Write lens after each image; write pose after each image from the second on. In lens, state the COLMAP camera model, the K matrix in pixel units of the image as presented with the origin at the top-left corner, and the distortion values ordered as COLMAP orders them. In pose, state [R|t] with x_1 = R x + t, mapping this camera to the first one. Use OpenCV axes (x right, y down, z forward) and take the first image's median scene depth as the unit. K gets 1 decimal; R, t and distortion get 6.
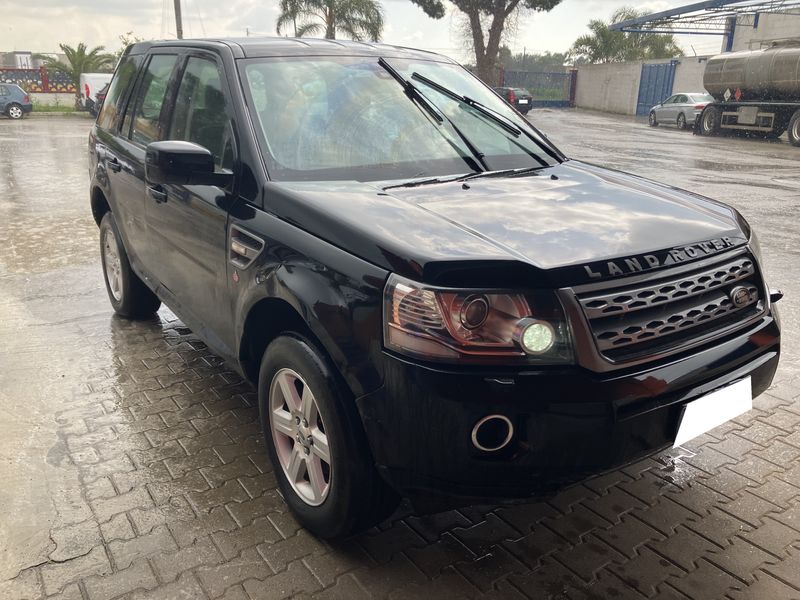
lens RADIAL K [[652.7, 0, 365.6], [0, 652.7, 277.3], [0, 0, 1]] dist [0.009056, 0.057752]
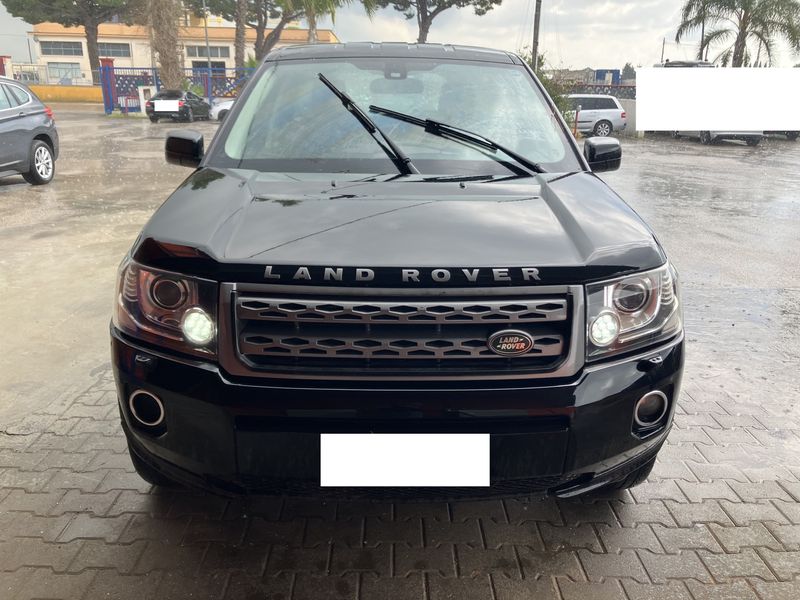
lens RADIAL K [[640.1, 0, 400.0], [0, 640.1, 300.0], [0, 0, 1]] dist [0.115340, -0.136389]
pose [[0.830330, 0.164014, -0.532589, 0.816087], [-0.159564, 0.985667, 0.054774, -0.040542], [0.533939, 0.039502, 0.844600, 0.258333]]
